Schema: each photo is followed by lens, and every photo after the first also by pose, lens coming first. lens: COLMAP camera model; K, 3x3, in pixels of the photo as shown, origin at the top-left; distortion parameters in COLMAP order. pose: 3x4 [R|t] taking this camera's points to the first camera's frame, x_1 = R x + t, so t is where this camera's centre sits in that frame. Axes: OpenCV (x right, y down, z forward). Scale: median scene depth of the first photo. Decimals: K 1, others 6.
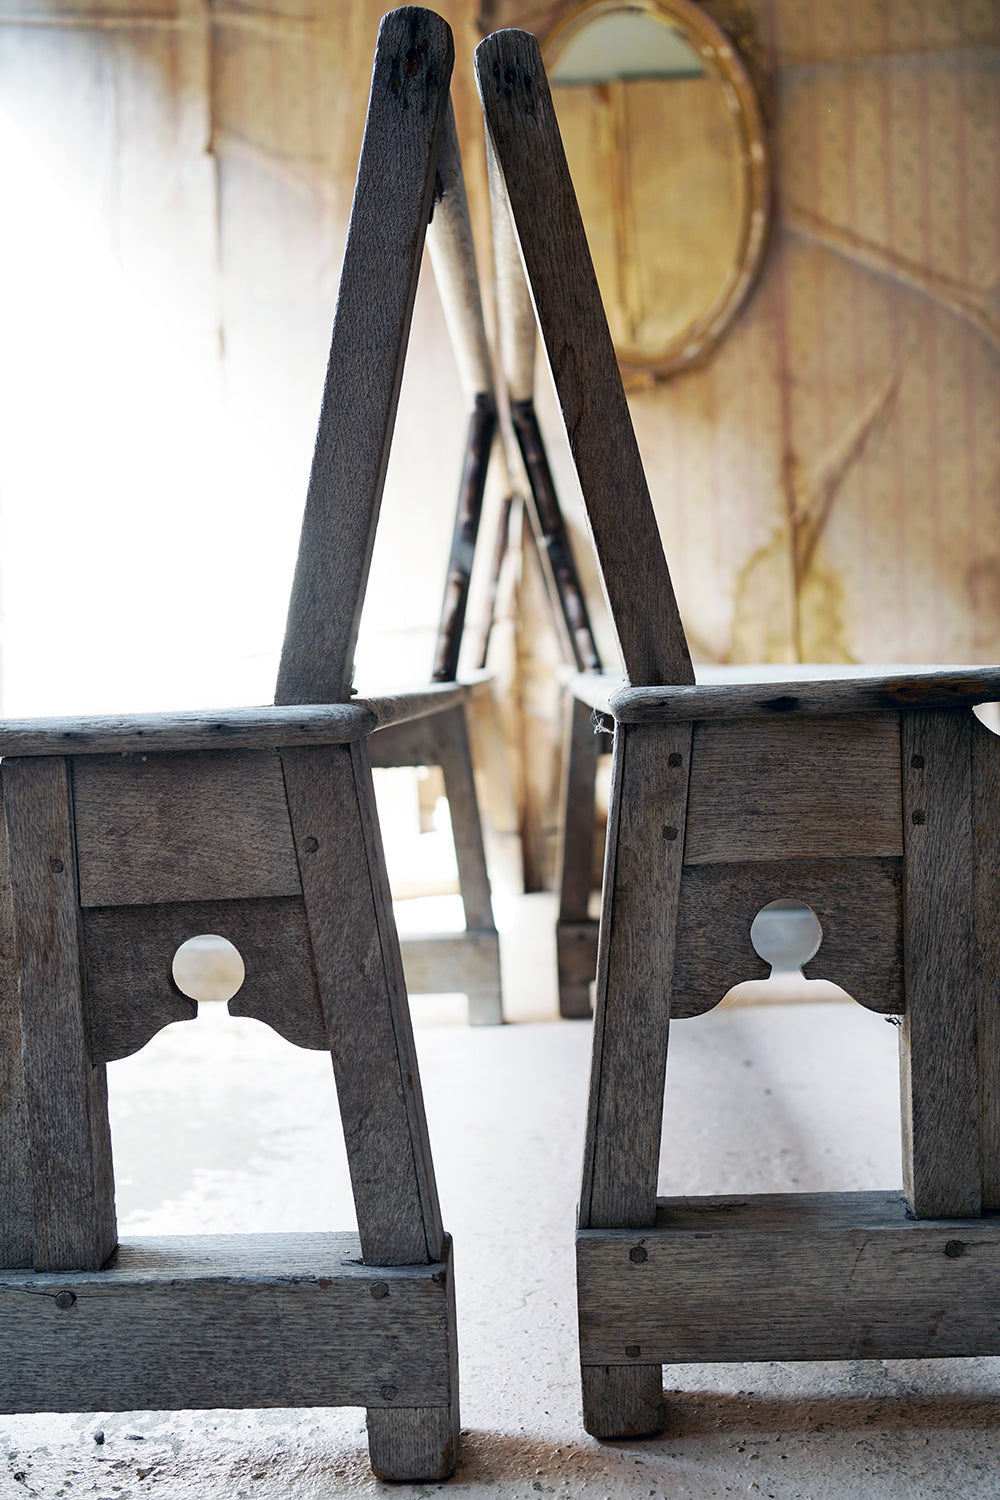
lens RADIAL K [[1519.3, 0, 513.7], [0, 1519.3, 756.2], [0, 0, 1]] dist [0.016409, 0.000000]
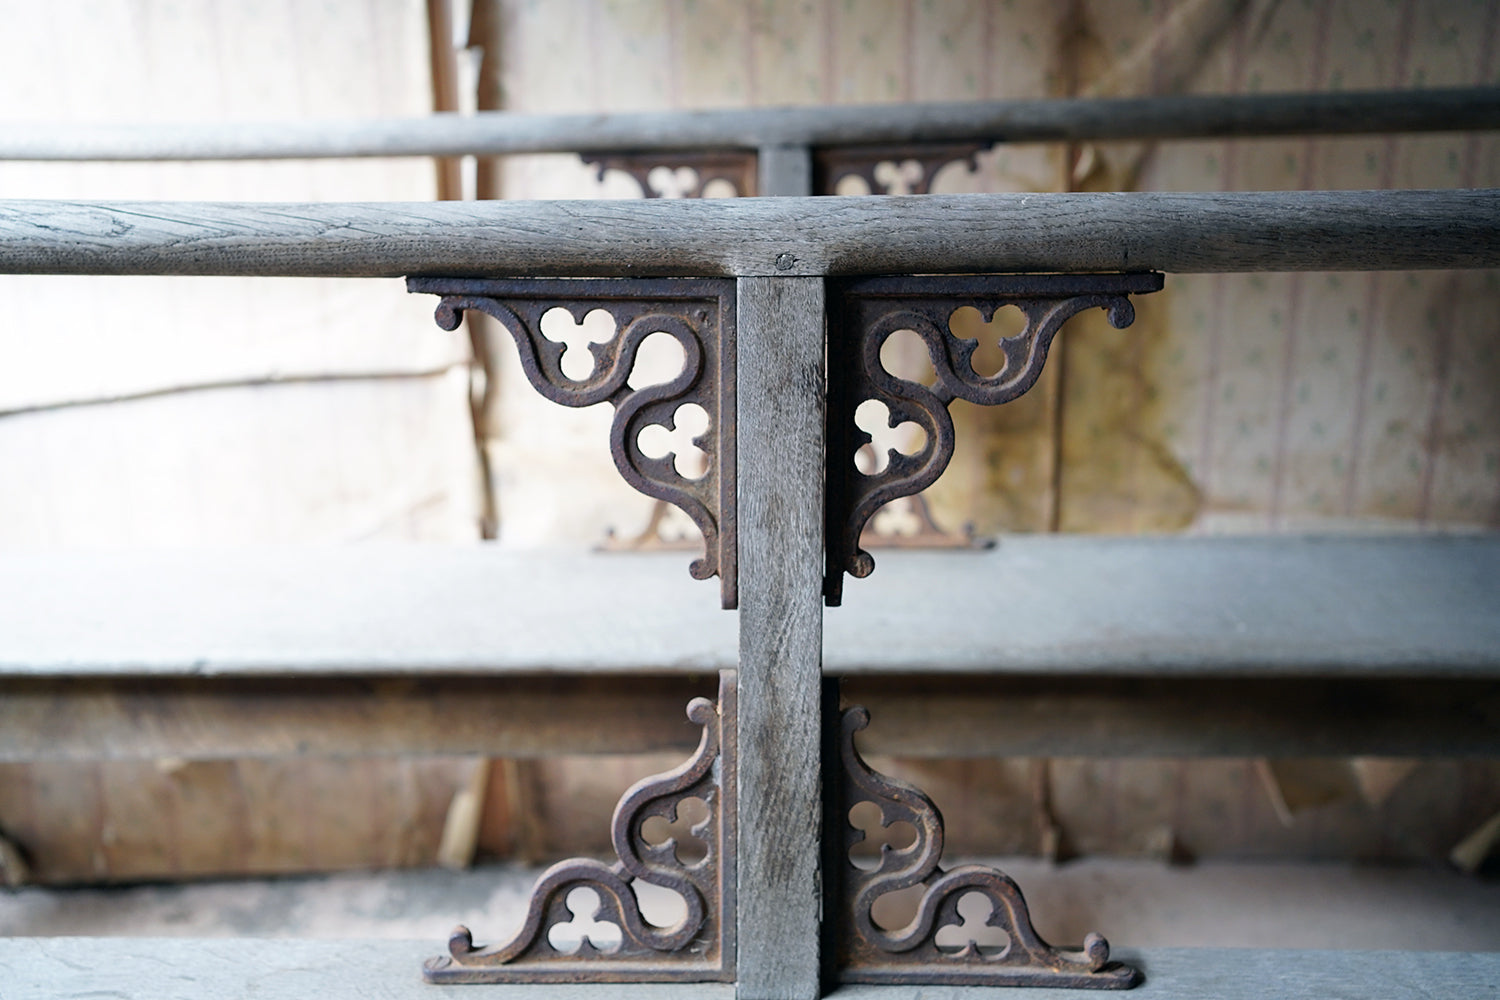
lens RADIAL K [[1519.3, 0, 746.0], [0, 1519.3, 497.9], [0, 0, 1]] dist [0.016409, 0.000000]
pose [[0.999698, 0.023681, -0.006532, 0.090726], [-0.020816, 0.957828, 0.286588, -0.191240], [0.013043, -0.286365, 0.958032, 0.532347]]
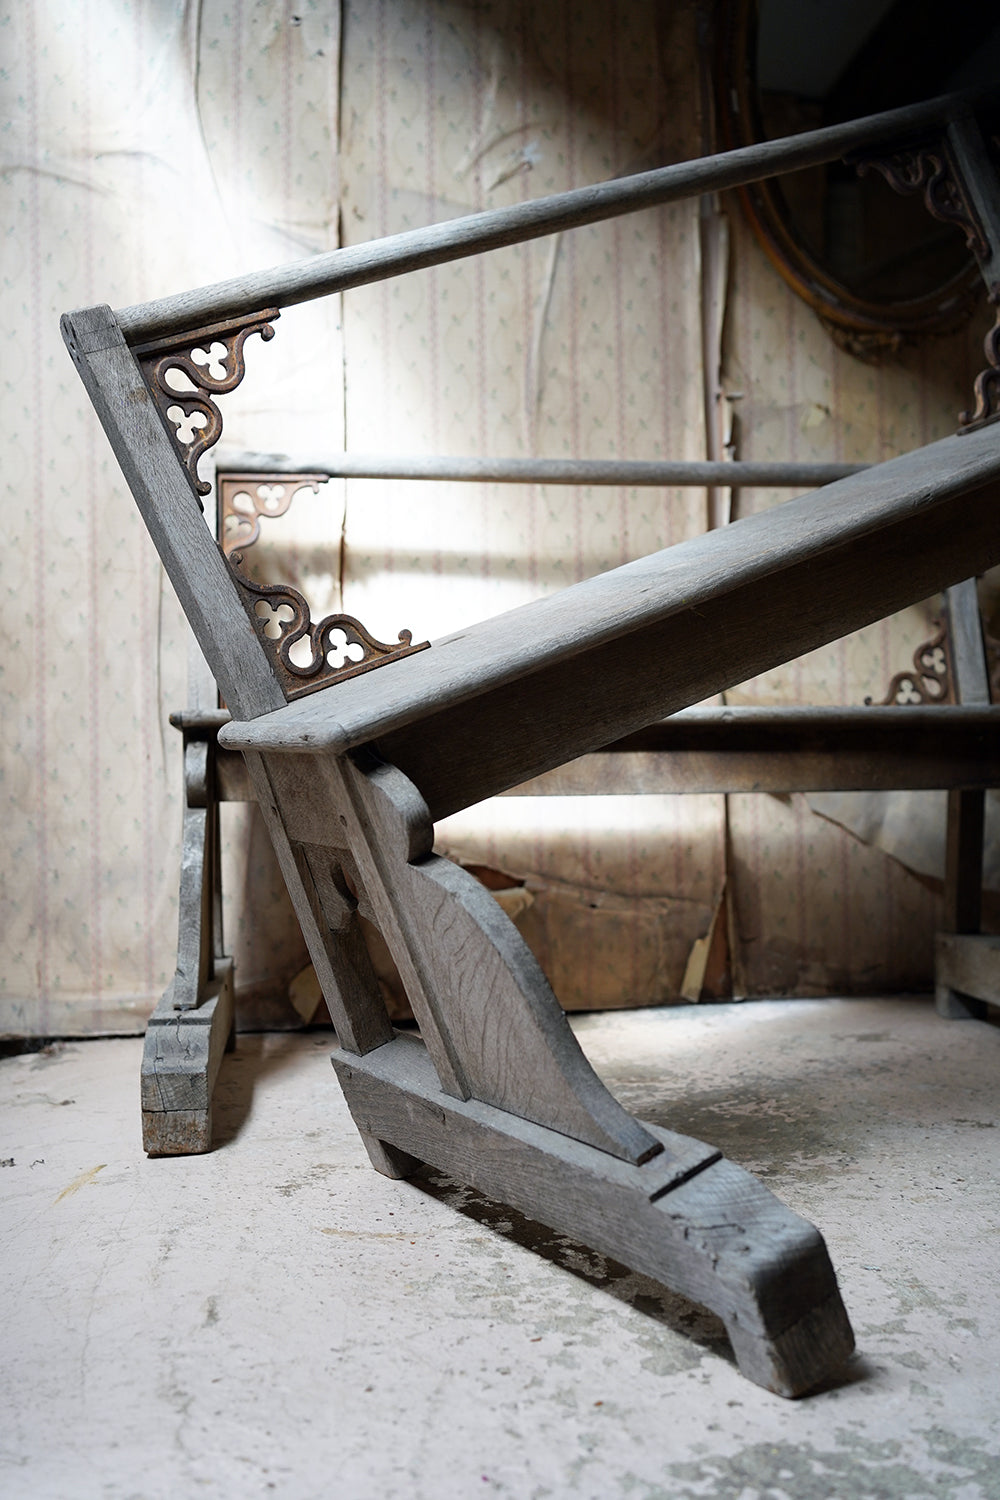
lens RADIAL K [[1519.3, 0, 492.8], [0, 1519.3, 754.9], [0, 0, 1]] dist [0.016409, 0.000000]
pose [[0.984423, 0.028300, 0.173521, -0.240636], [-0.022374, 0.999101, -0.036014, -0.004197], [-0.174384, 0.031571, 0.984171, 0.281297]]
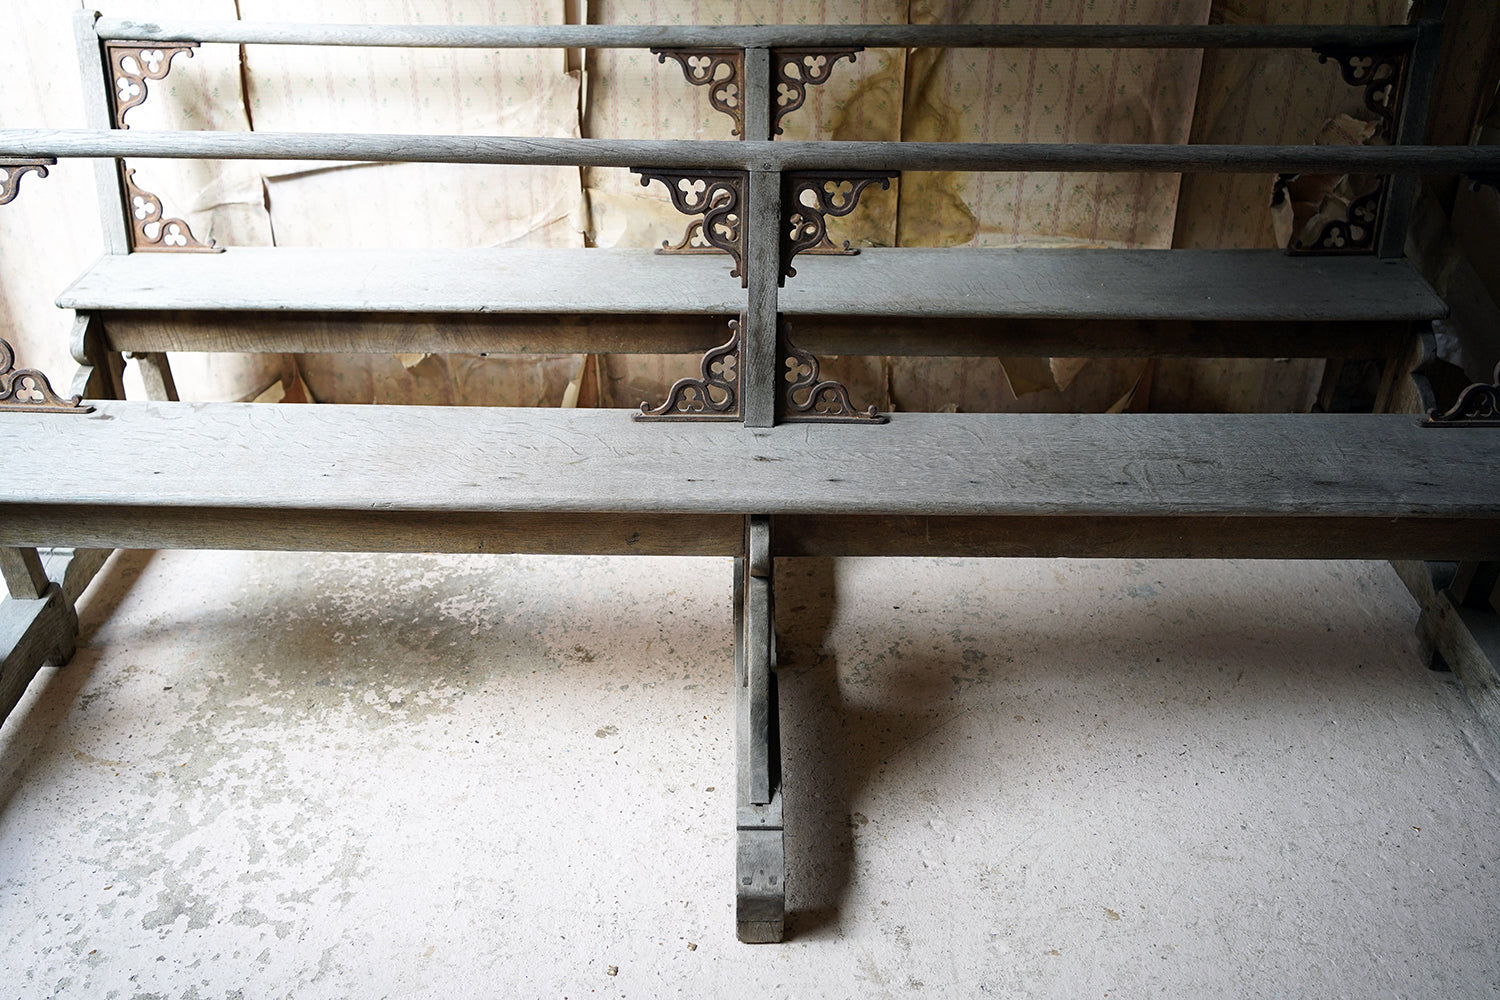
lens RADIAL K [[1519.3, 0, 755.0], [0, 1519.3, 488.0], [0, 0, 1]] dist [0.016409, 0.000000]
pose [[0.998378, 0.027873, 0.049651, 0.061473], [-0.048445, 0.874017, 0.483474, -0.349789], [-0.029920, -0.485095, 0.873949, 0.135914]]
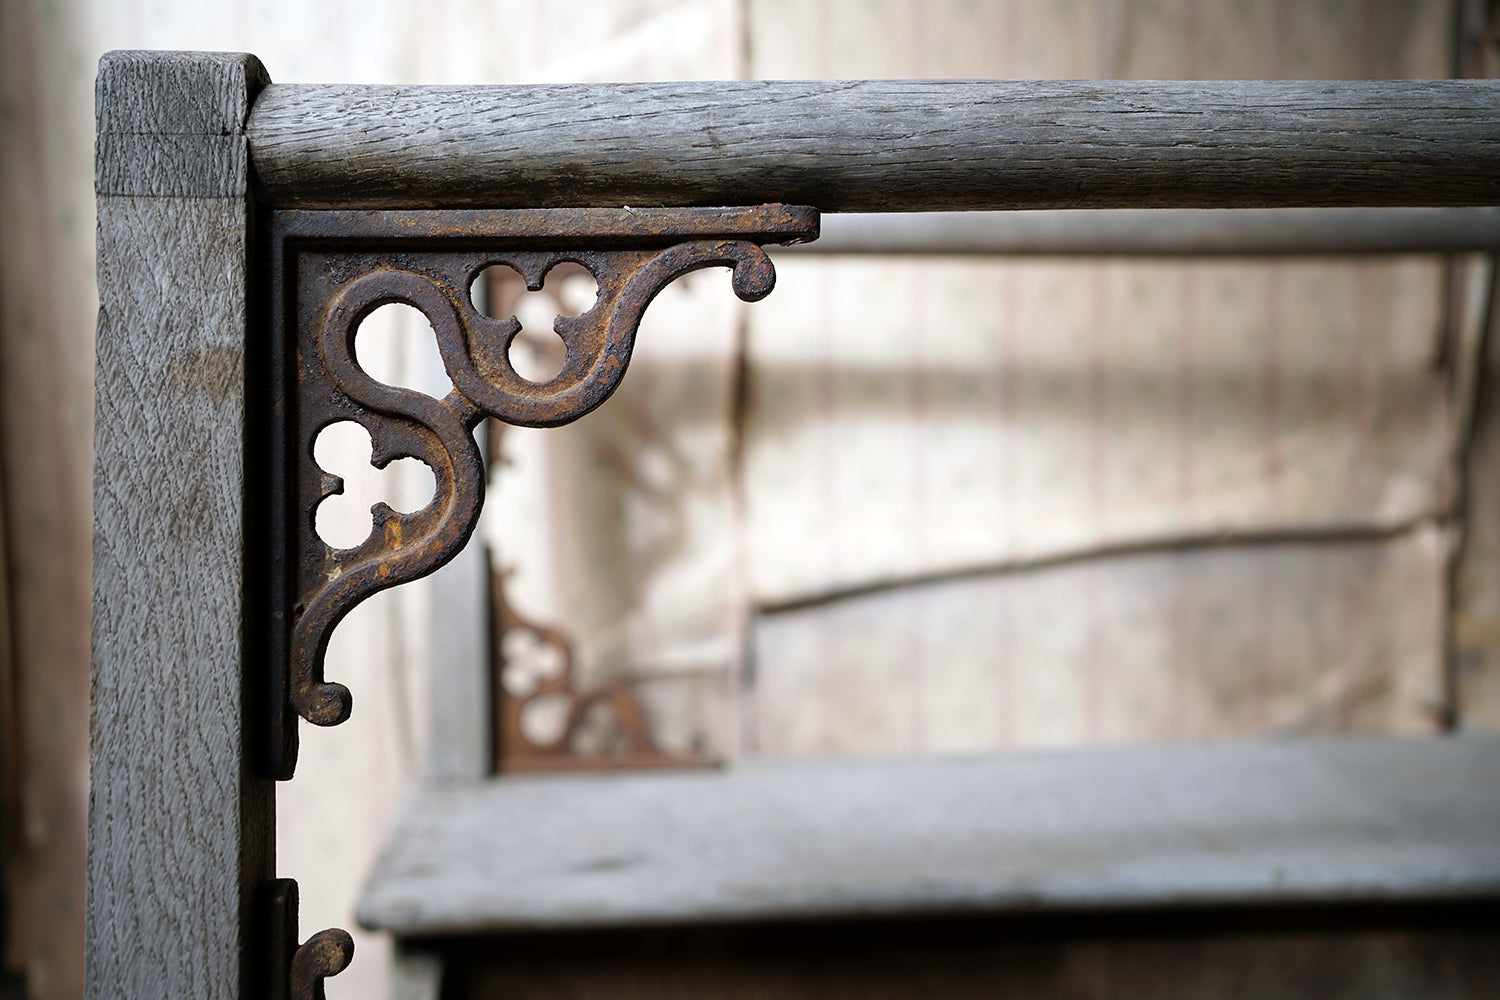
lens RADIAL K [[1519.3, 0, 757.5], [0, 1519.3, 504.6], [0, 0, 1]] dist [0.016409, 0.000000]
pose [[0.995017, 0.016189, 0.098378, -0.219389], [-0.027851, 0.992581, 0.118351, -0.138286], [-0.095732, -0.120501, 0.988086, 0.625480]]
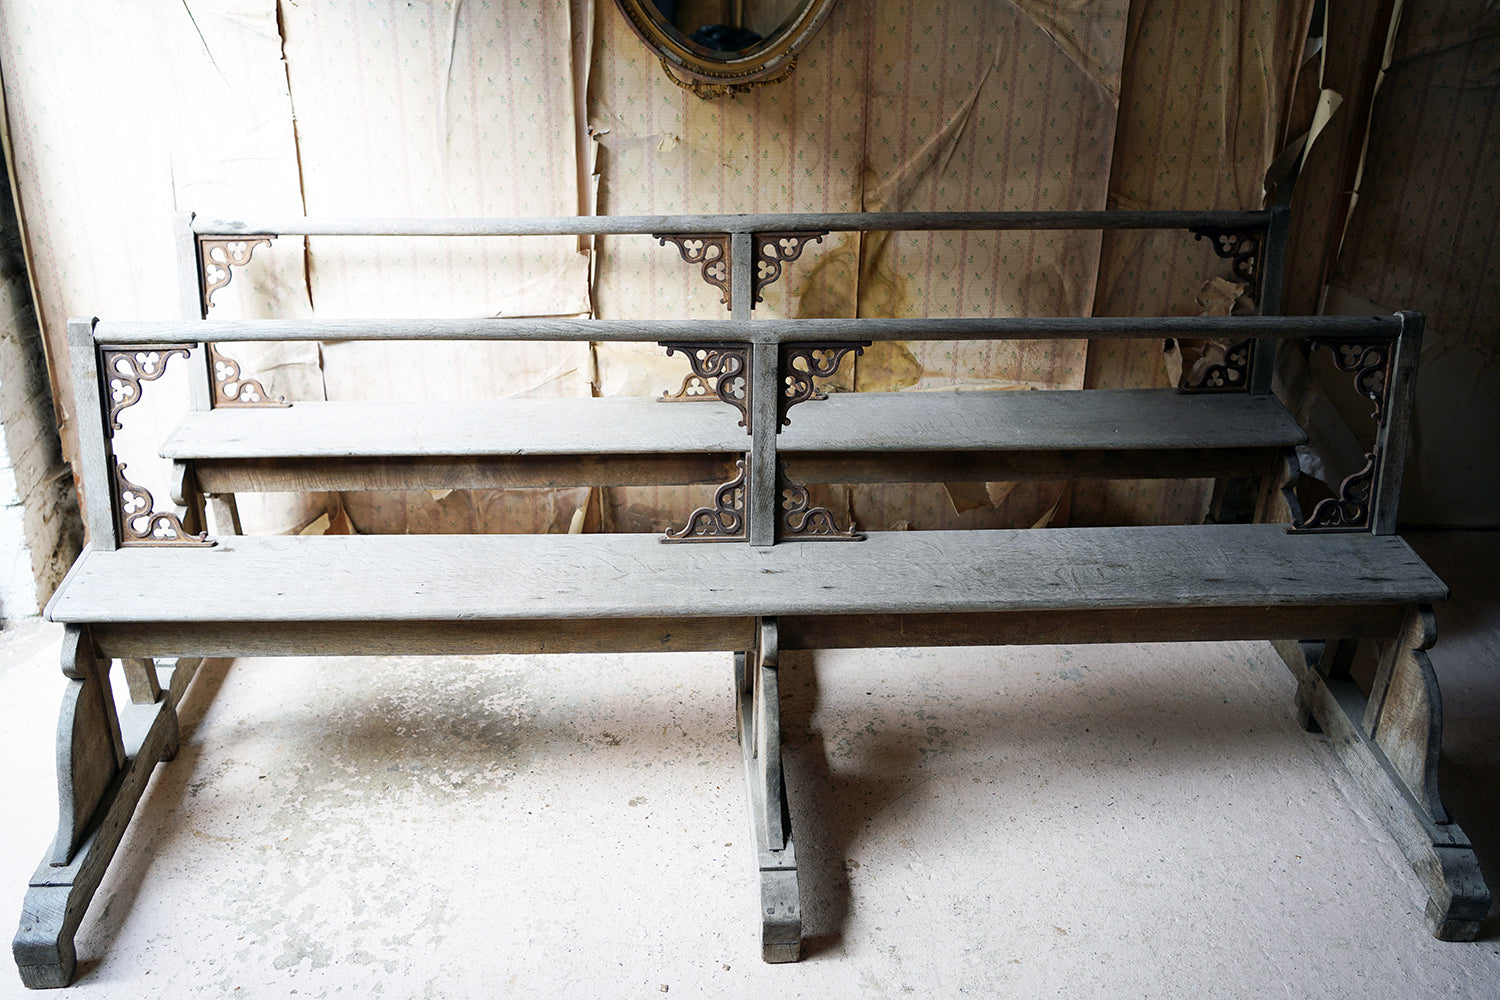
lens RADIAL K [[1519.3, 0, 747.1], [0, 1519.3, 491.4], [0, 0, 1]] dist [0.016409, 0.000000]
pose [[0.995207, 0.010782, 0.097193, 0.006503], [-0.050632, 0.907117, 0.417822, -0.422521], [-0.083661, -0.420741, 0.903315, -0.001658]]
